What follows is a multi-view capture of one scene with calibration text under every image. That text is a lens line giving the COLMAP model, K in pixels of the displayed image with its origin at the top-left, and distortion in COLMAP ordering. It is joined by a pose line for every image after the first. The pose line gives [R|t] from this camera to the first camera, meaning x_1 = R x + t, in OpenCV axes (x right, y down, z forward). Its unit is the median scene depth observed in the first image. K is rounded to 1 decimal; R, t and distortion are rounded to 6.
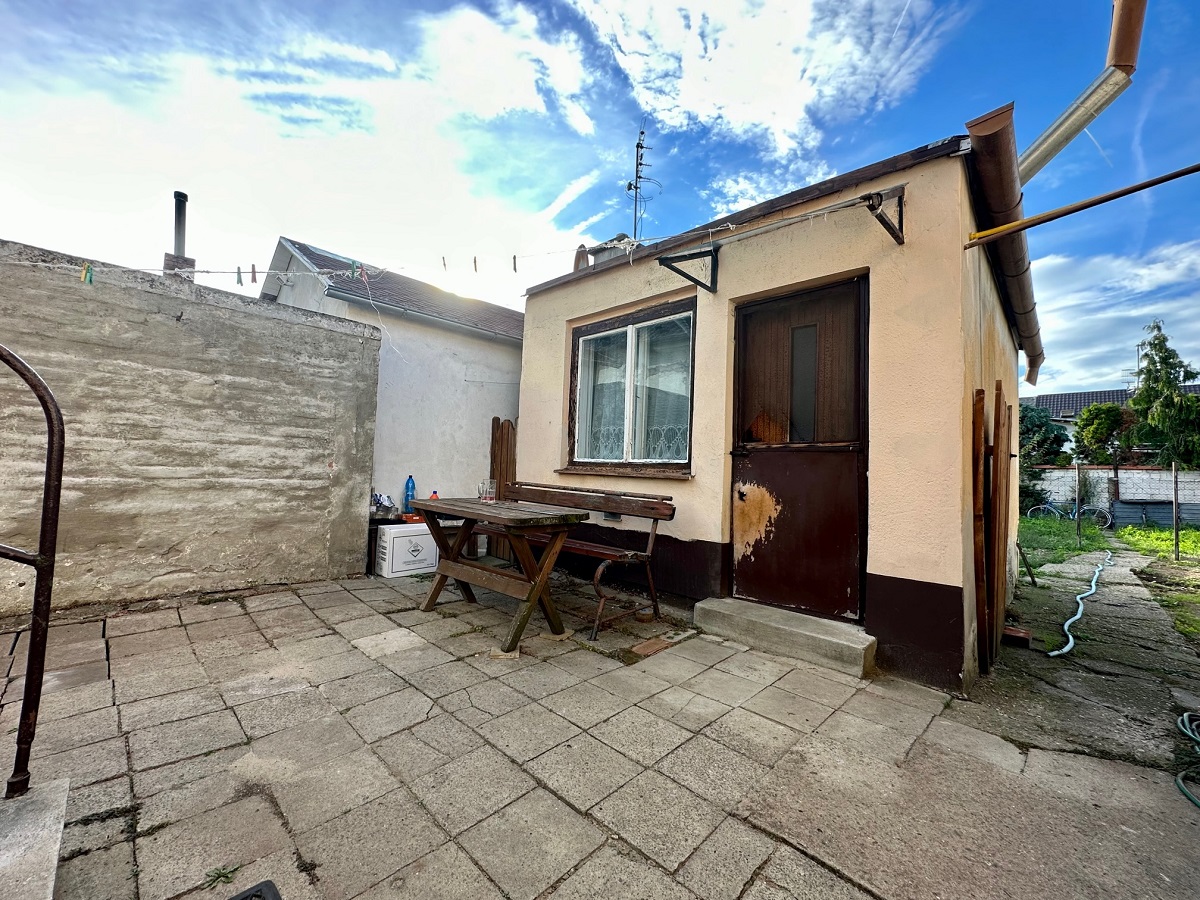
lens RADIAL K [[478.5, 0, 598.6], [0, 478.5, 449.2], [0, 0, 1]] dist [-0.003205, 0.000620]
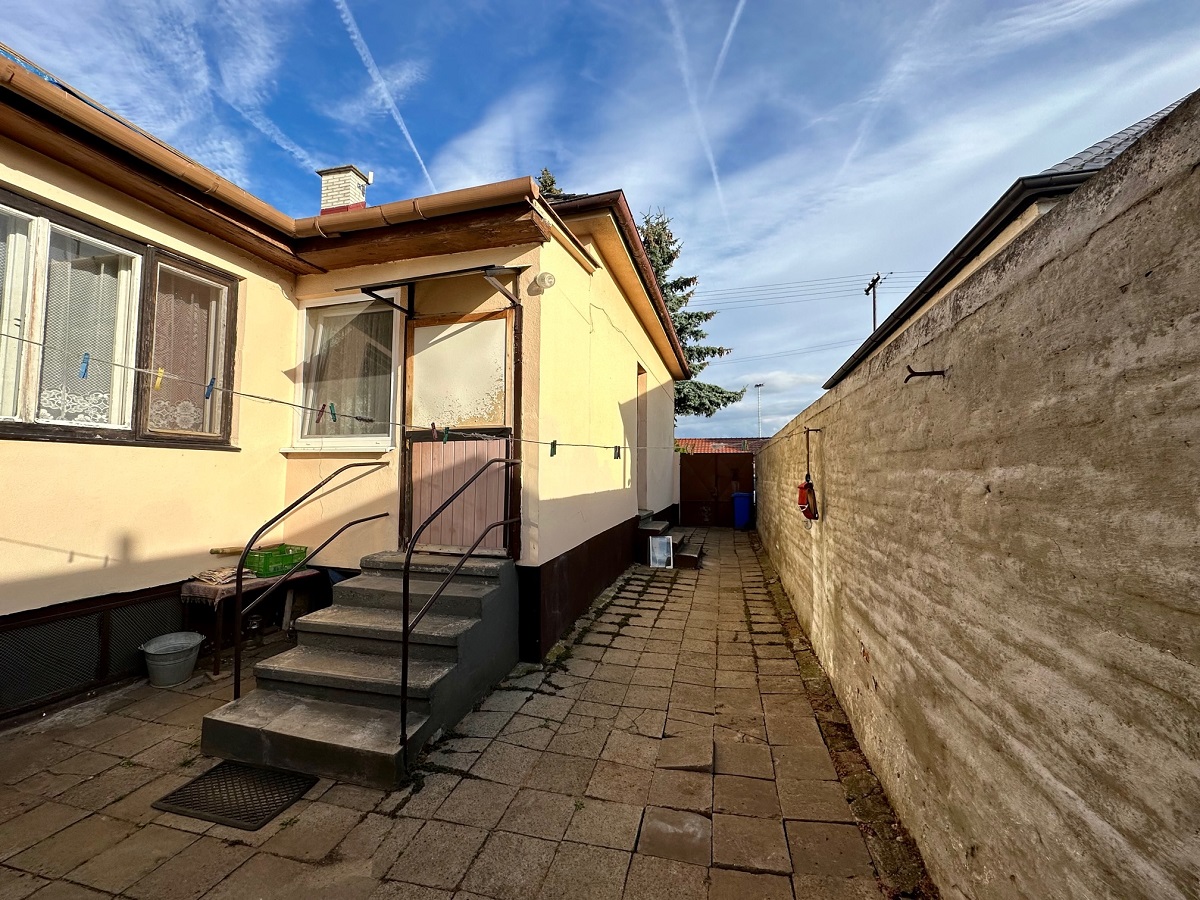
lens RADIAL K [[478.5, 0, 598.6], [0, 478.5, 449.2], [0, 0, 1]] dist [-0.003205, 0.000620]
pose [[-0.865822, -0.065356, -0.496066, -0.298728], [-0.012593, 0.993965, -0.108975, -0.125626], [0.500194, -0.088106, -0.861419, 1.207945]]
